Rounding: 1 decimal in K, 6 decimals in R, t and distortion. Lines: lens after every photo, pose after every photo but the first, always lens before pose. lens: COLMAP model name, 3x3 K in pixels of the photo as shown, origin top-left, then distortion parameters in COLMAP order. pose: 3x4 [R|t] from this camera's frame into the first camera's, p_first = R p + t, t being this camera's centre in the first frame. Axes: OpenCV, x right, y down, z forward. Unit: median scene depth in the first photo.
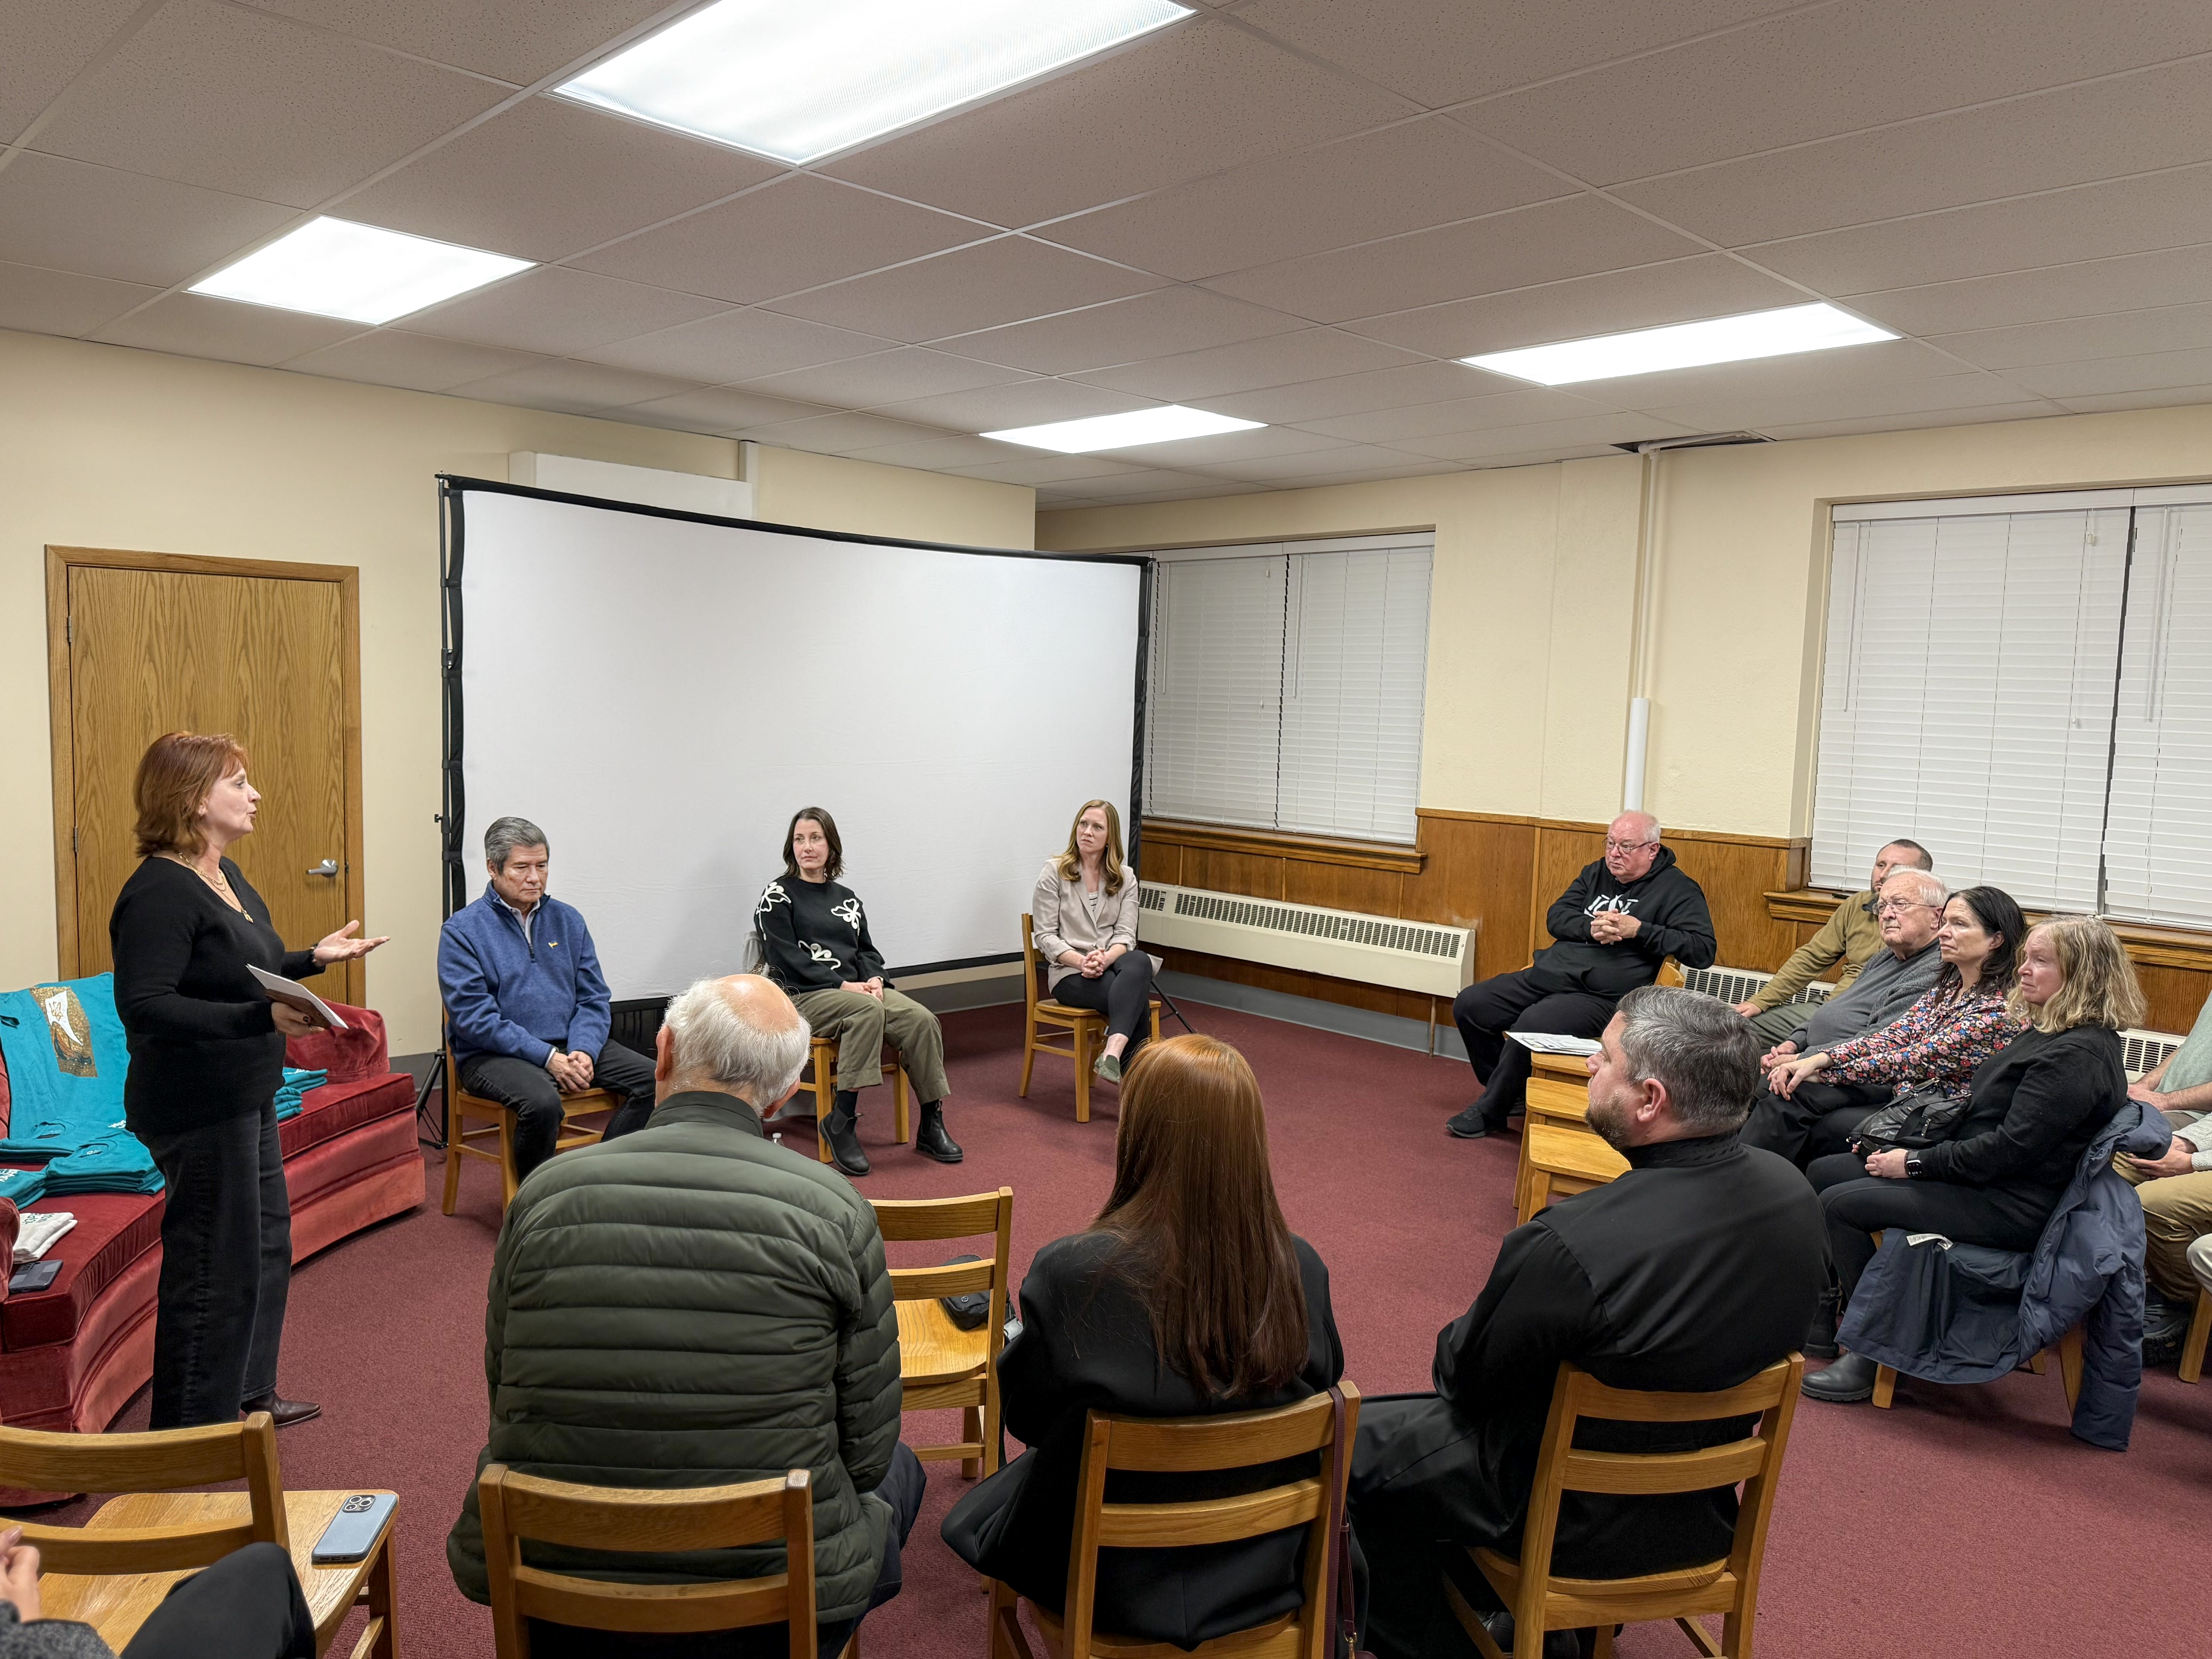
lens RADIAL K [[1571.4, 0, 1106.0], [0, 1571.4, 829.5], [0, 0, 1]] dist [0.075421, -0.110695]
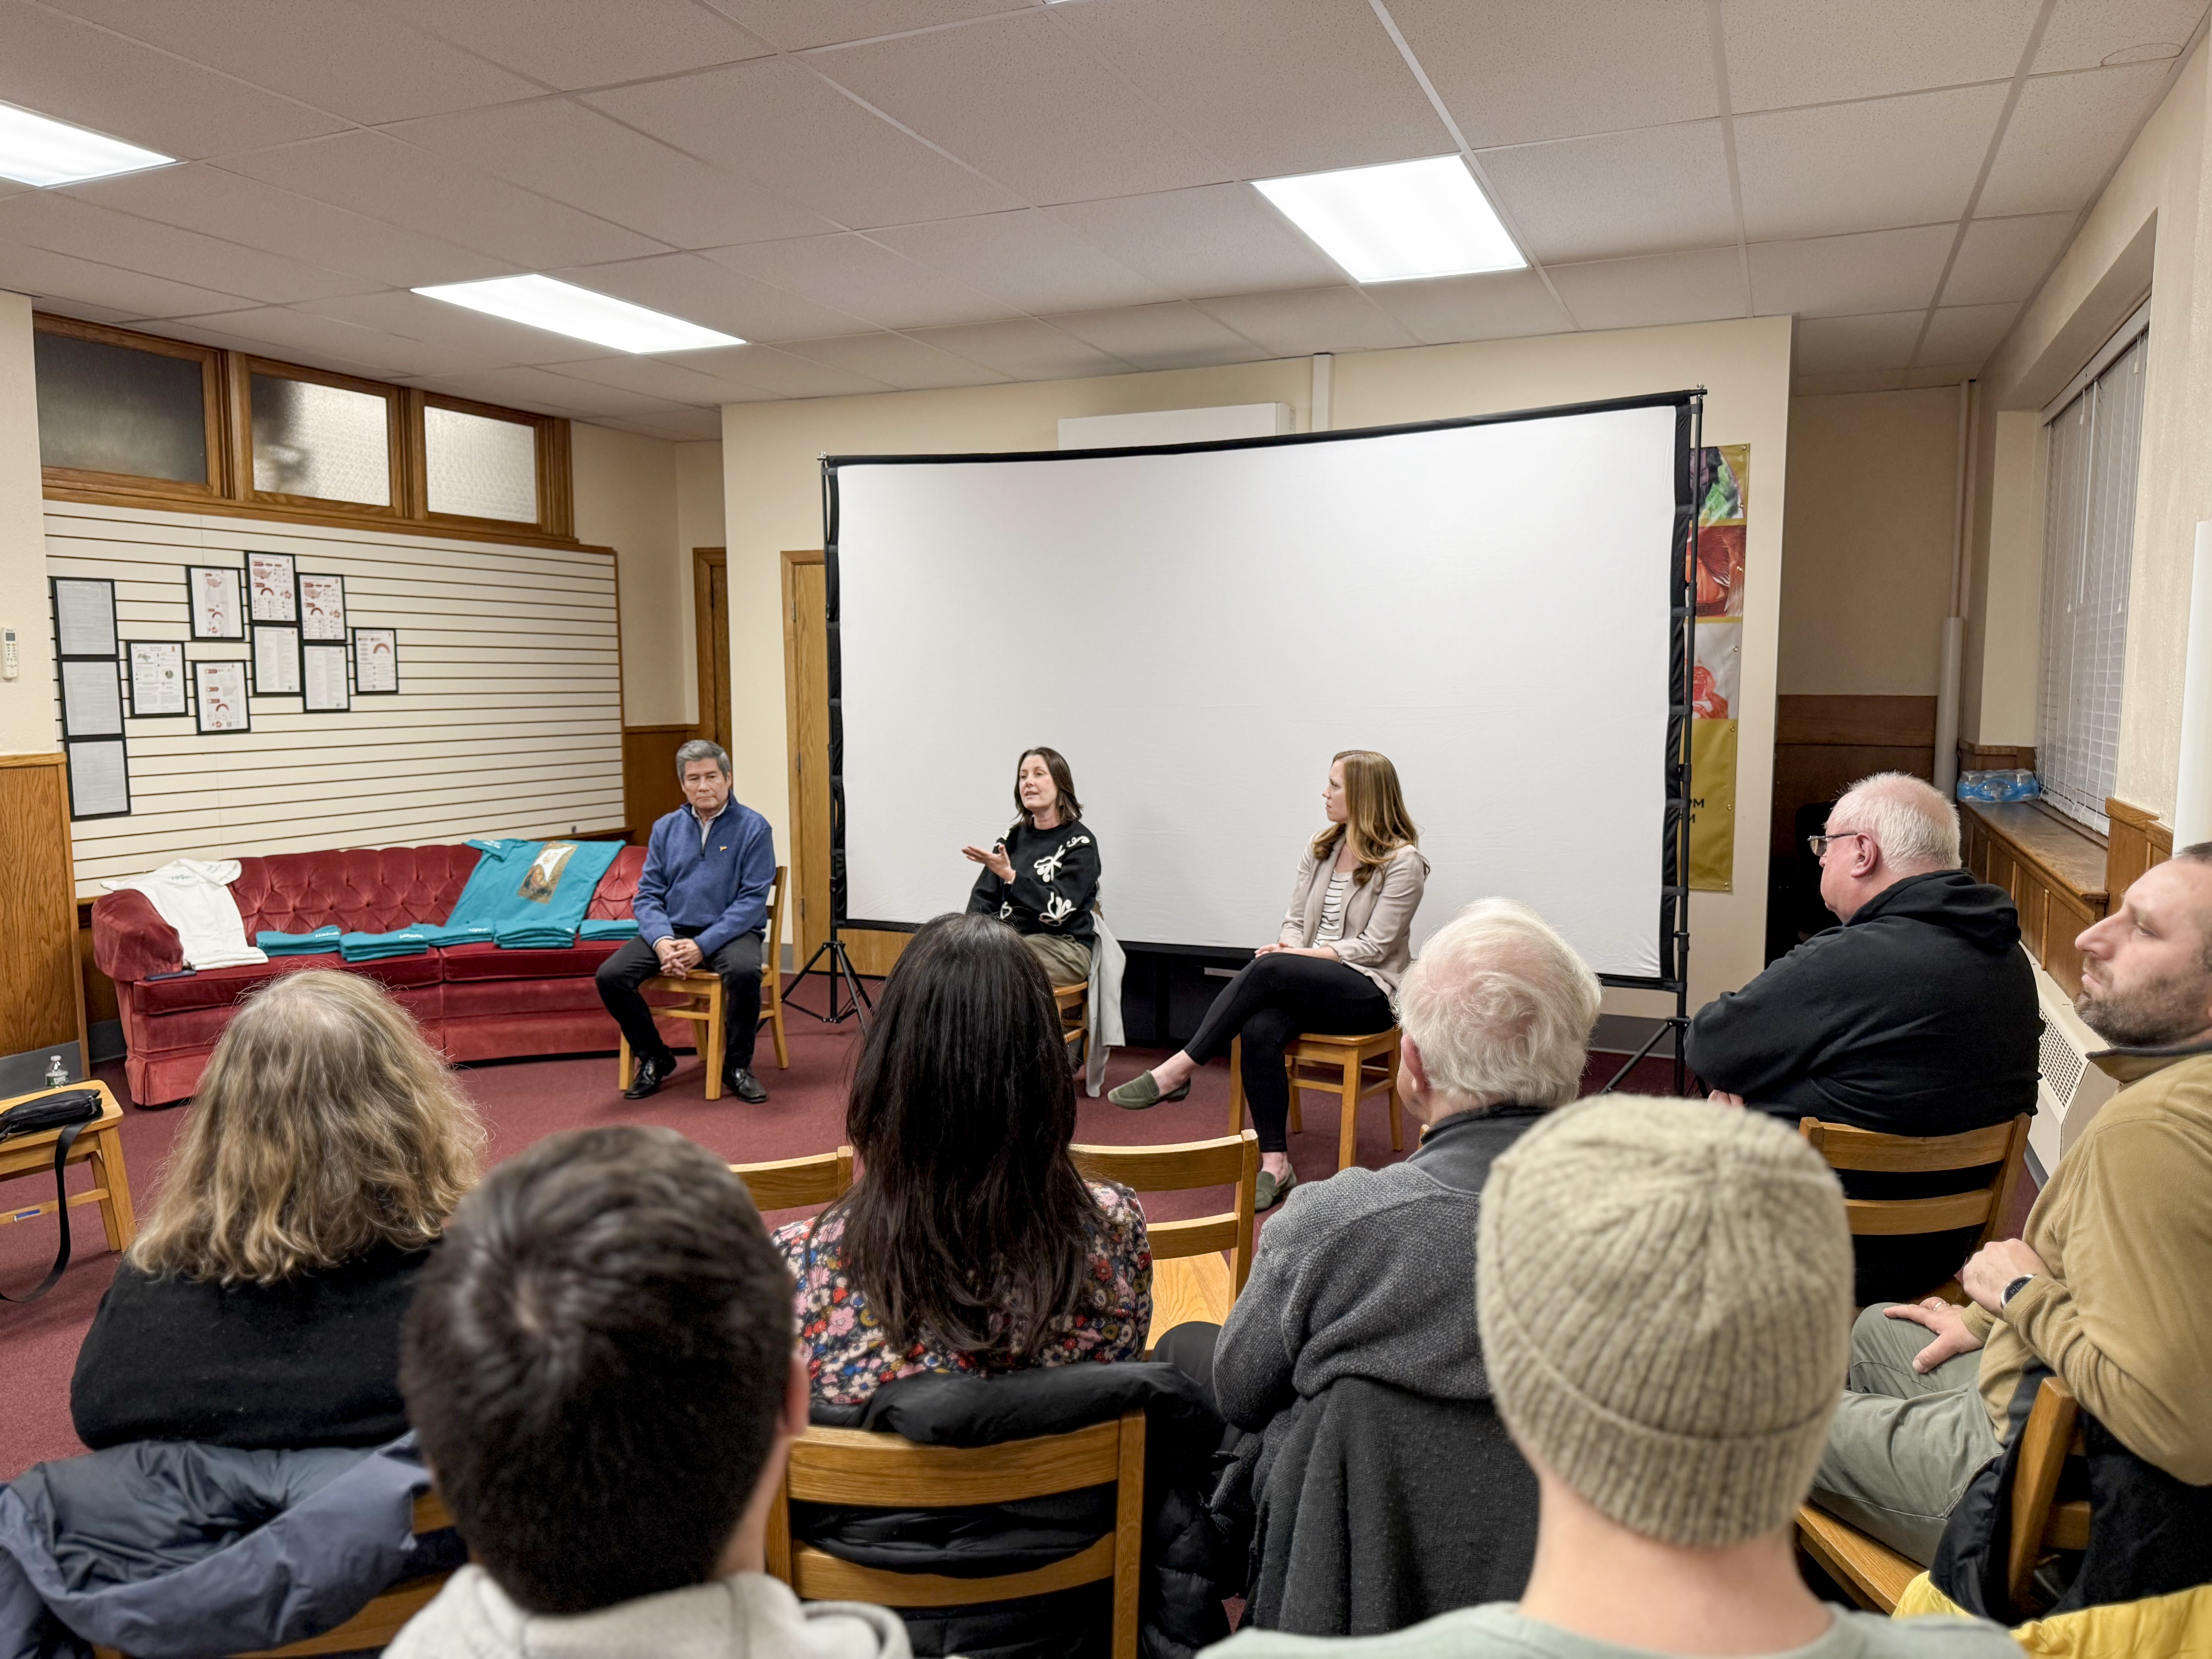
lens RADIAL K [[1571.4, 0, 1106.0], [0, 1571.4, 829.5], [0, 0, 1]] dist [0.075421, -0.110695]
pose [[0.384372, 0.057537, -0.921383, 0.695233], [-0.066123, 0.997208, 0.034688, 0.000221], [0.920807, 0.047592, 0.387104, 0.677894]]
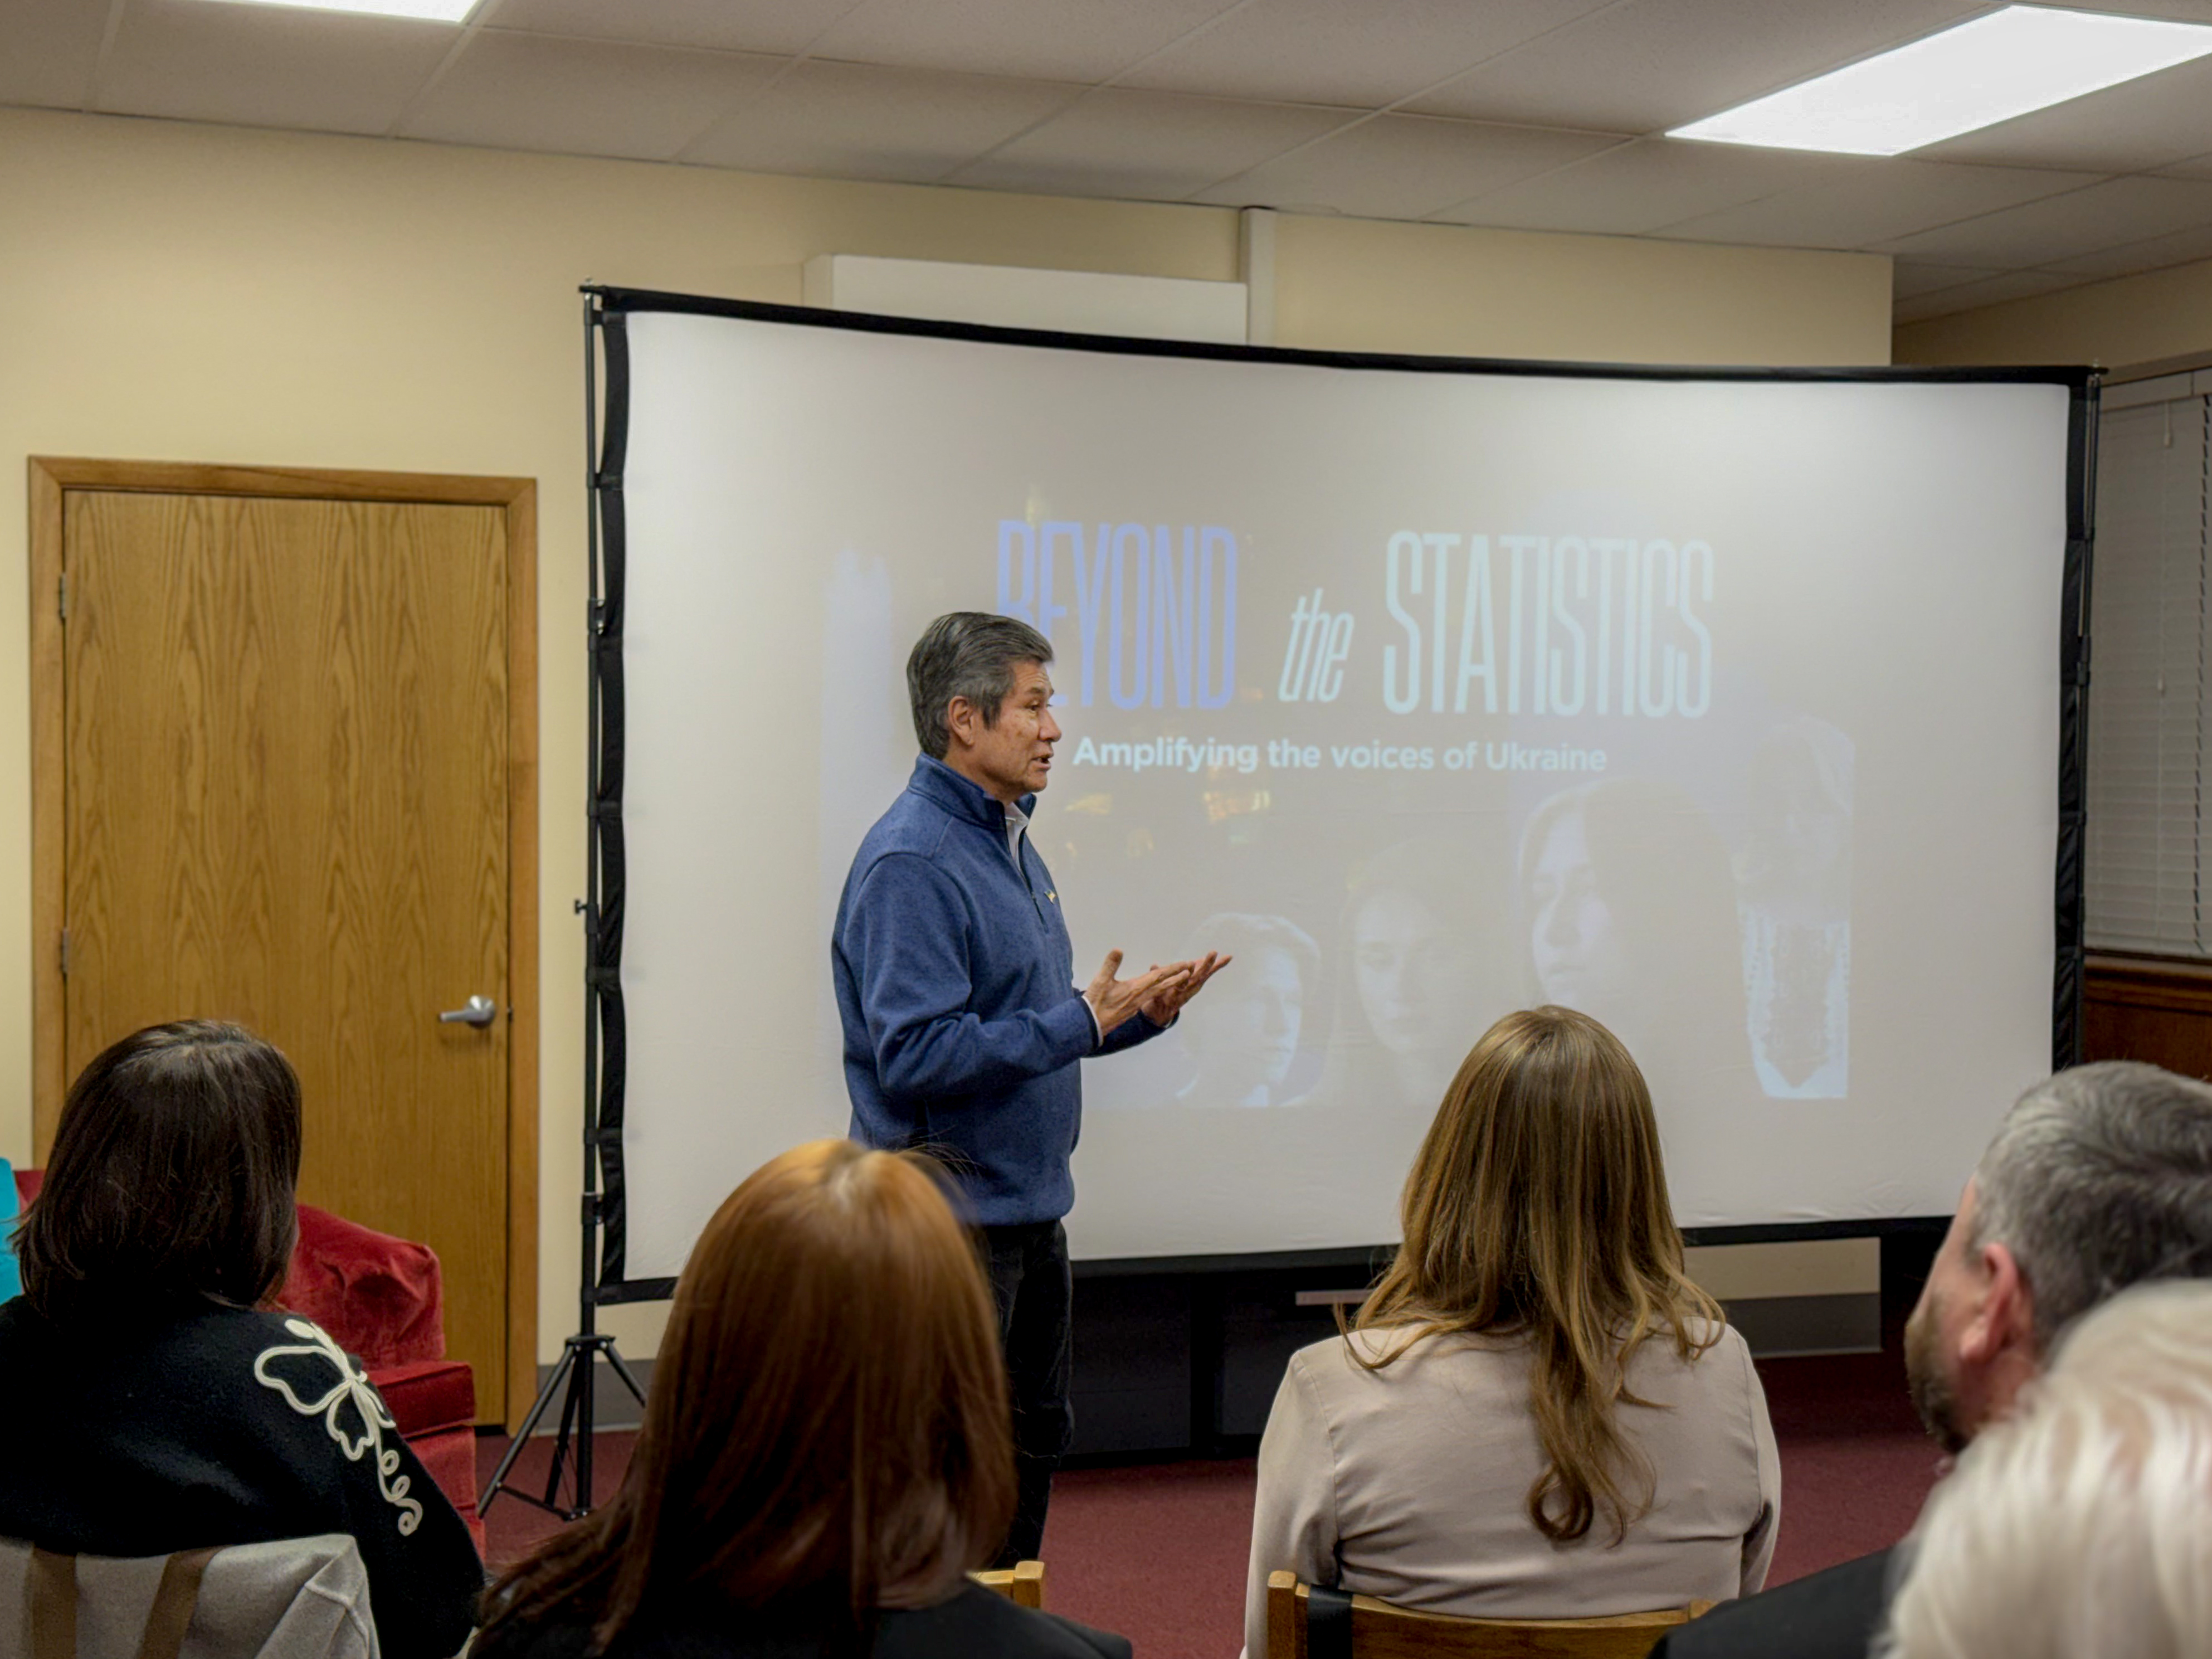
lens RADIAL K [[3114.9, 0, 1106.0], [0, 3114.9, 829.5], [0, 0, 1]] dist [0.127519, -0.006661]
pose [[0.919102, -0.016280, -0.393683, 0.158689], [-0.012440, 0.997449, -0.070292, 0.036779], [0.393823, 0.069503, 0.916555, 0.072494]]
